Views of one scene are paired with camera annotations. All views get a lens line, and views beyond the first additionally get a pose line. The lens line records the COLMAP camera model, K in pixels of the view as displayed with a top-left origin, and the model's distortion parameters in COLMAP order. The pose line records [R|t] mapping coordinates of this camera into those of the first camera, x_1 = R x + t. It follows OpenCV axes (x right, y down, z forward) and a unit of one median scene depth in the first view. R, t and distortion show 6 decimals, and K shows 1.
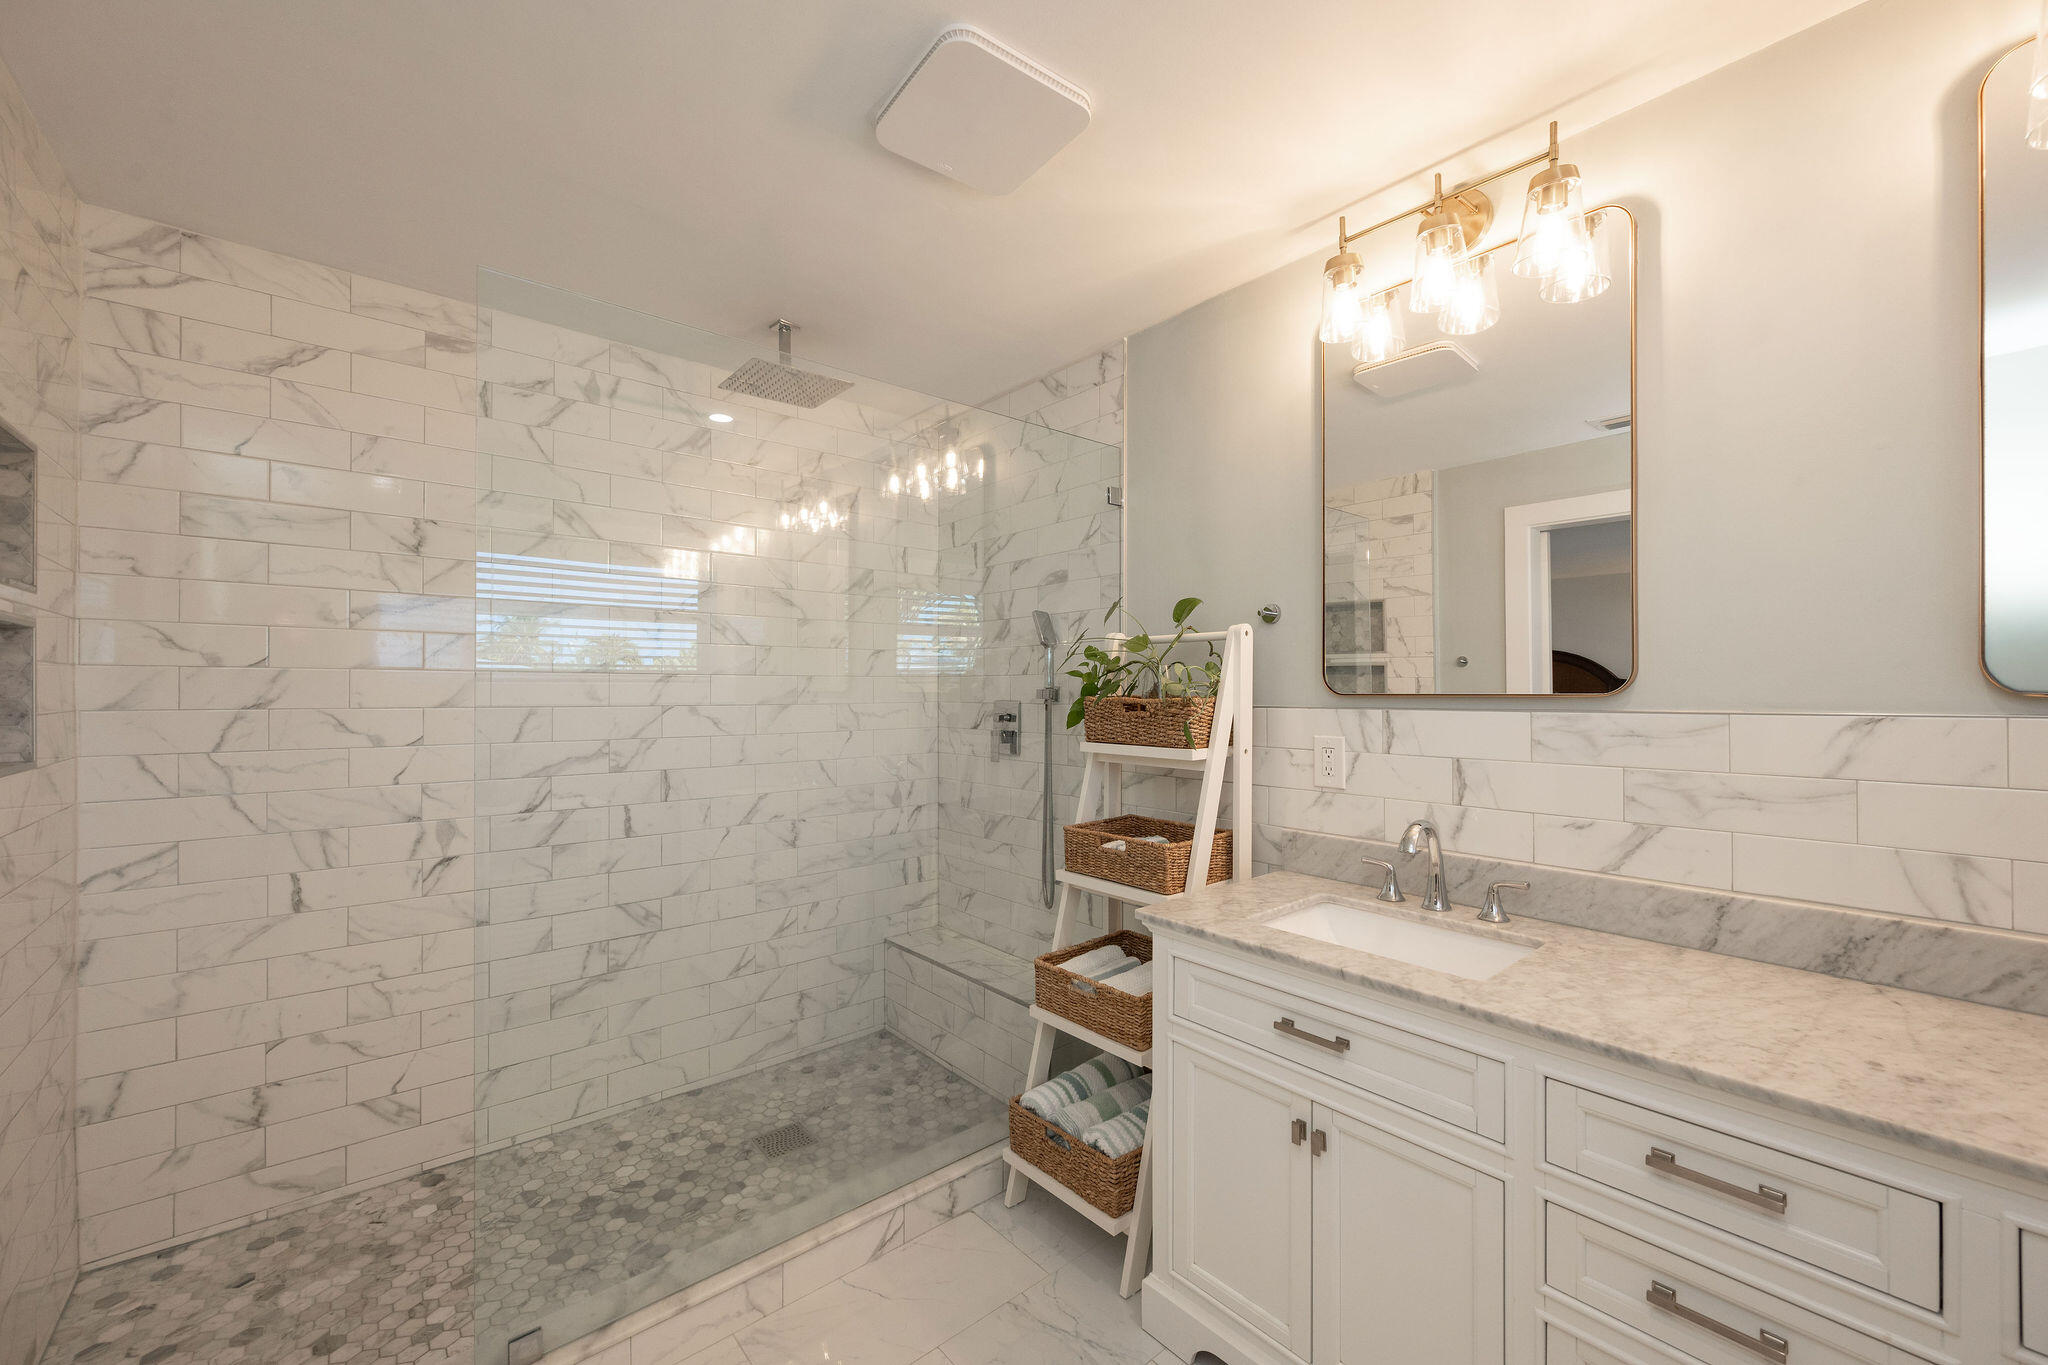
lens RADIAL K [[805.6, 0, 1030.9], [0, 805.6, 687.0], [0, 0, 1]] dist [-0.003499, 0.000626]
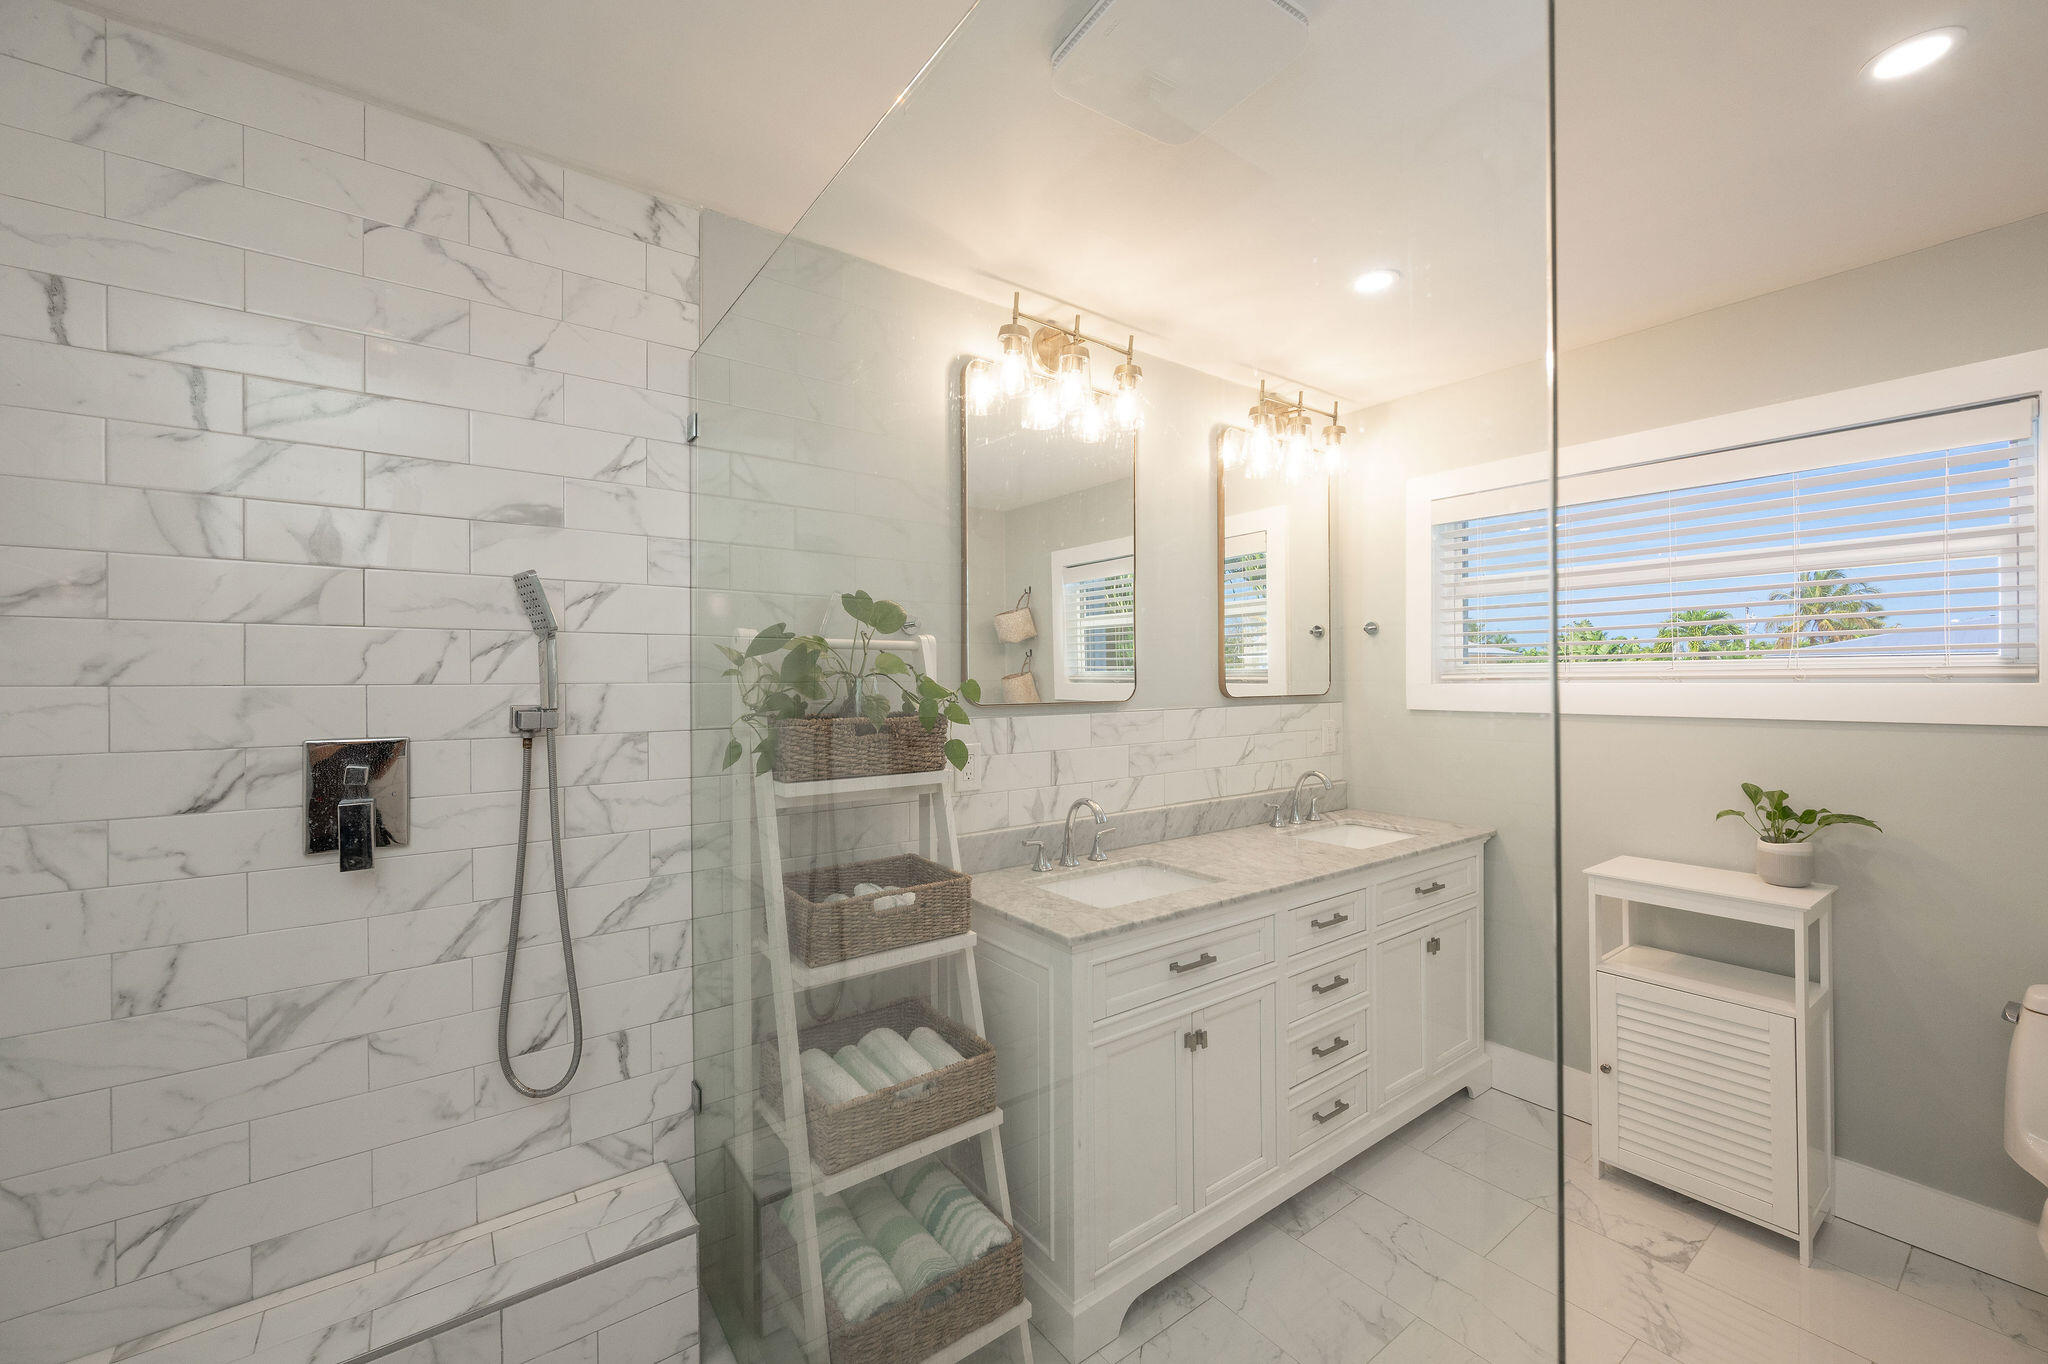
lens RADIAL K [[805.6, 0, 1030.8], [0, 805.6, 678.6], [0, 0, 1]] dist [-0.003499, 0.000626]
pose [[0.066094, 0.002264, 0.997811, -0.804052], [0.002787, 0.999993, -0.002454, -0.027289], [-0.997809, 0.002943, 0.066088, 0.953417]]
